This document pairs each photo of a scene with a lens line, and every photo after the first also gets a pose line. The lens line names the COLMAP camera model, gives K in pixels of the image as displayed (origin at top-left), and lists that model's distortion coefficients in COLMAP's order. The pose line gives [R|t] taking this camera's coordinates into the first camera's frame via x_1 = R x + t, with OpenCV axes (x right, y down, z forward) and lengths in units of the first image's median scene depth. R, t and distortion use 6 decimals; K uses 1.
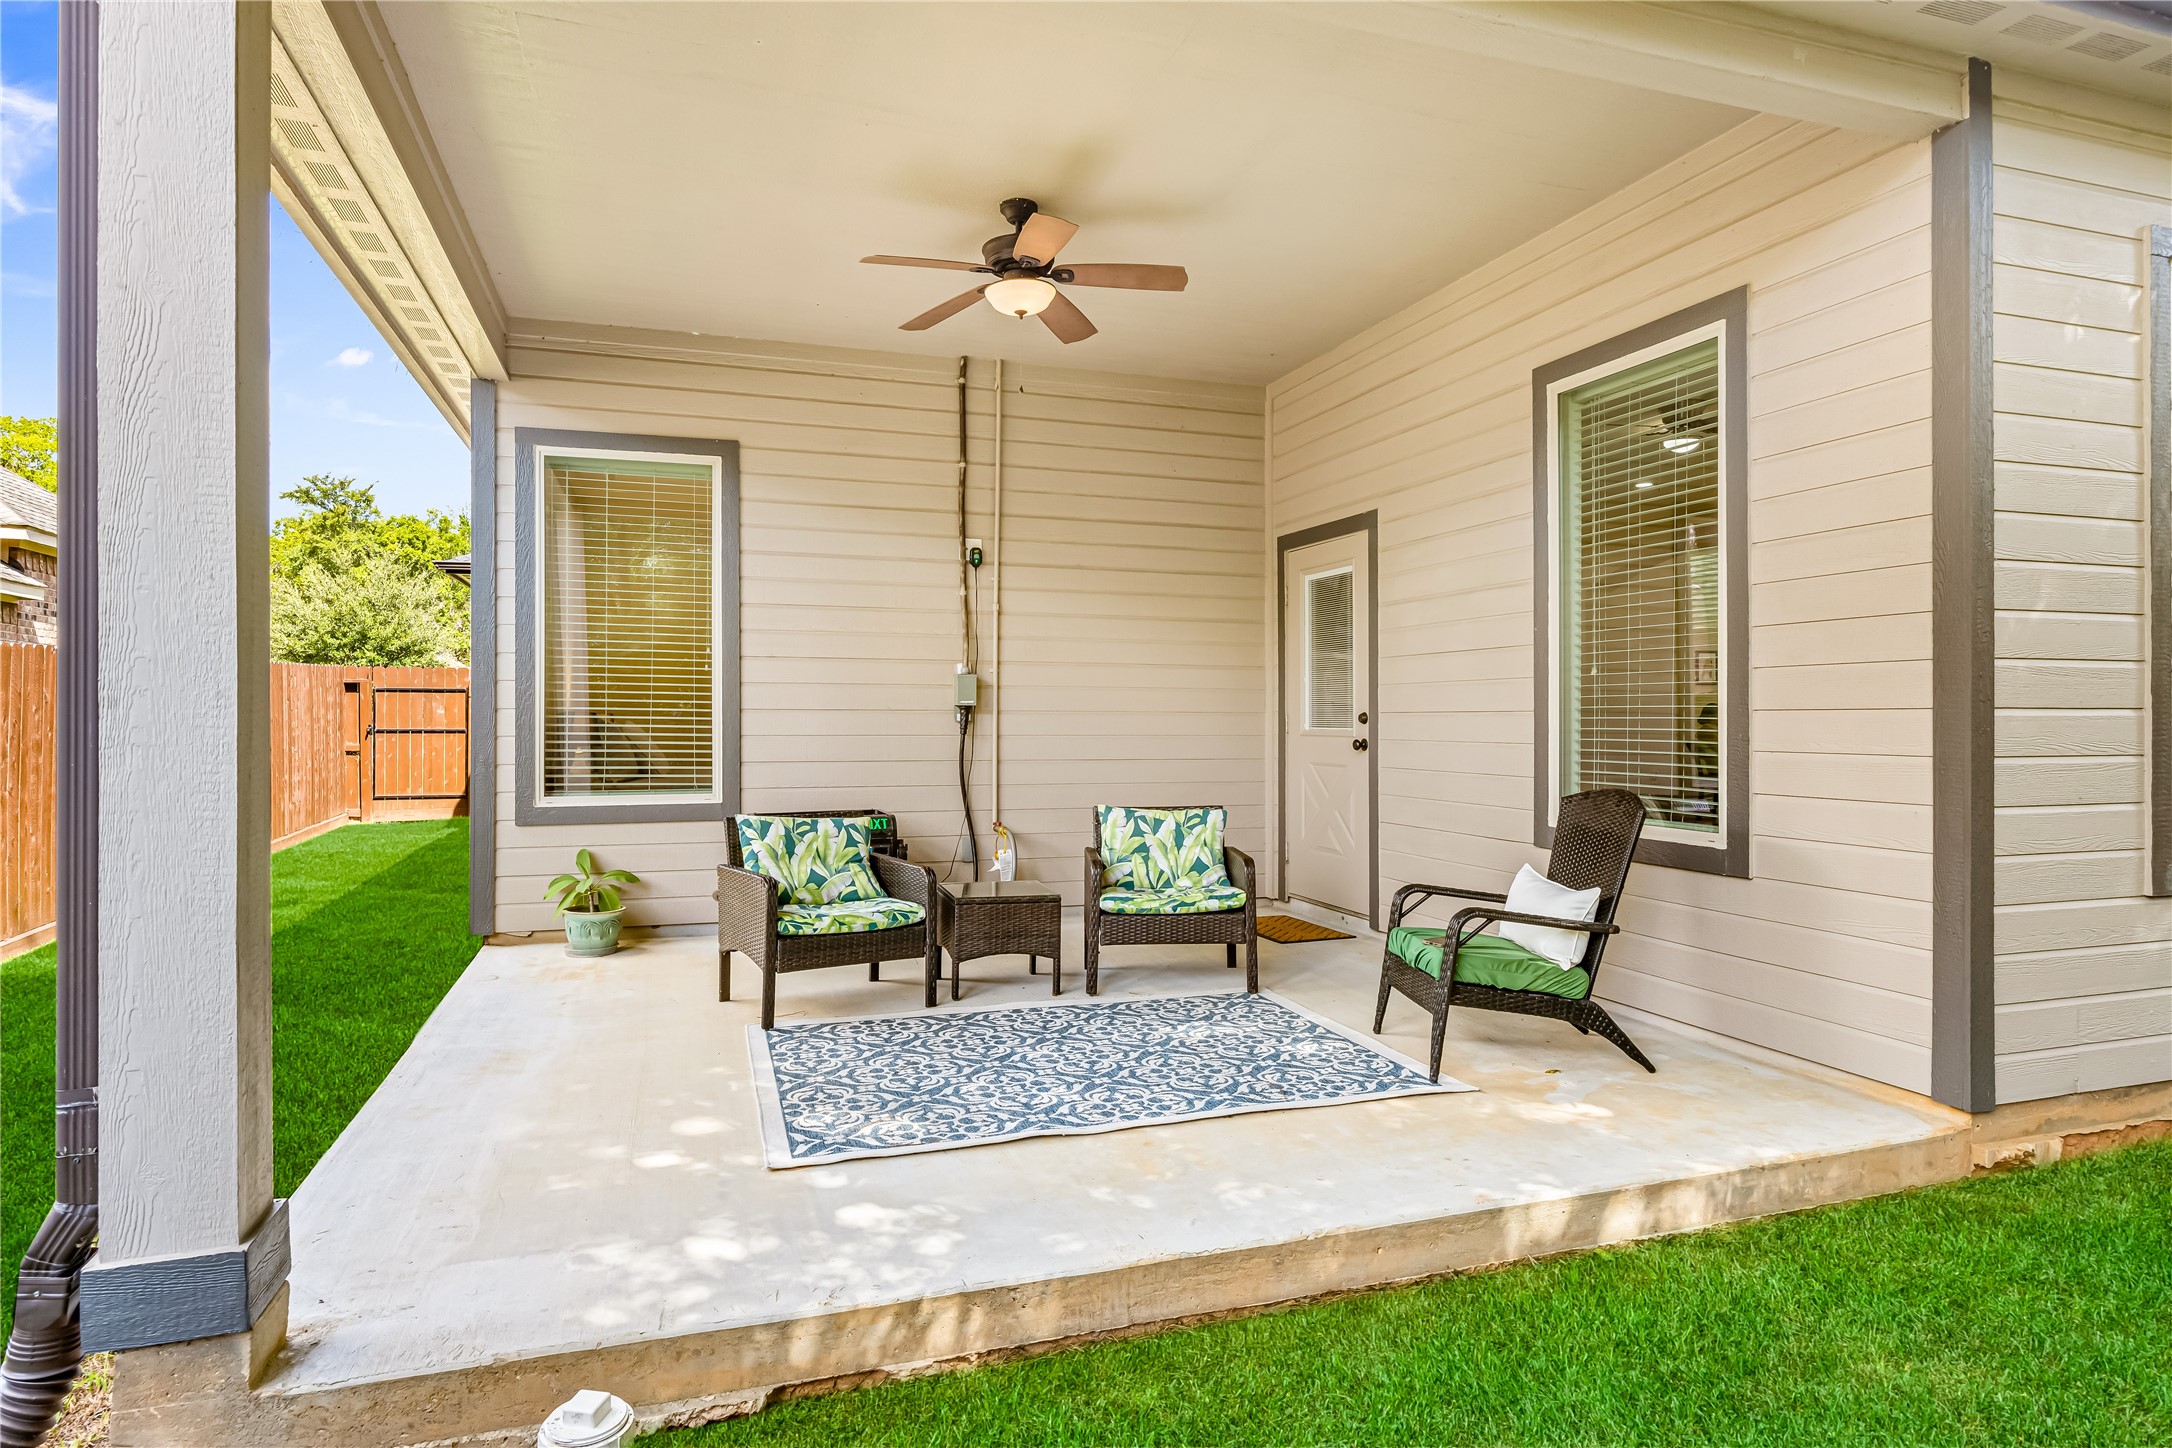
lens RADIAL K [[1235.0, 0, 1082.2], [0, 1235.0, 720.3], [0, 0, 1]] dist [0.000706, 0.001052]
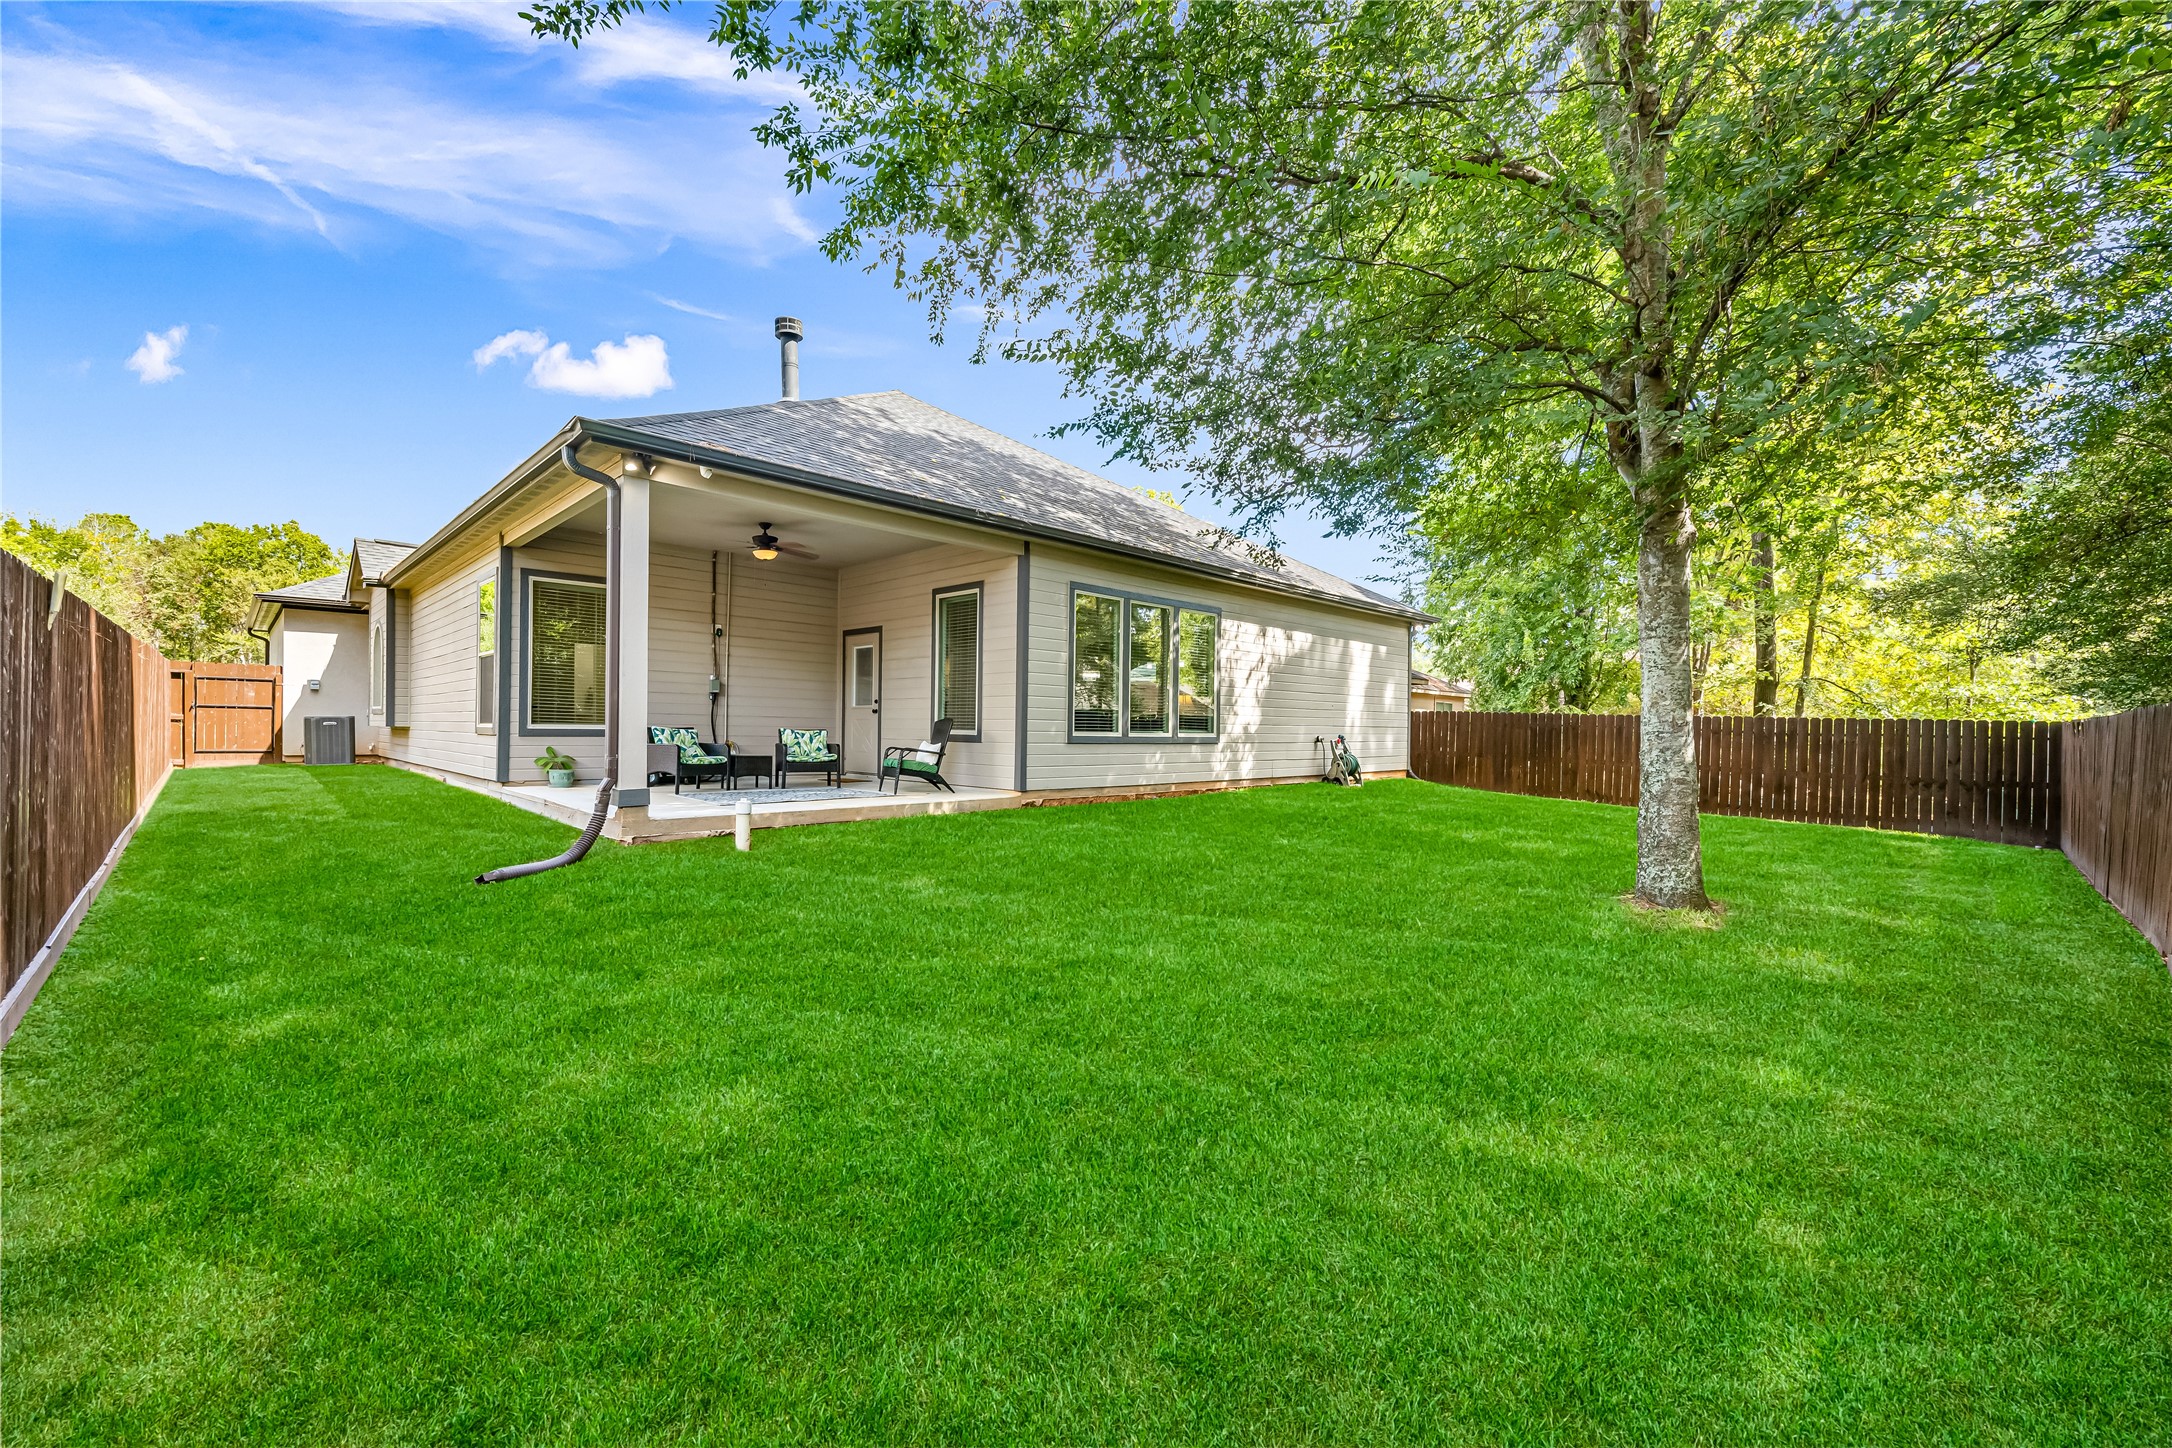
lens RADIAL K [[872.3, 0, 1082.4], [0, 872.3, 736.5], [0, 0, 1]] dist [-0.003694, -0.000148]
pose [[0.895950, 0.010413, 0.444033, -0.230079], [-0.014044, 0.999889, 0.004889, 0.062669], [-0.443933, -0.010616, 0.895997, -0.974170]]
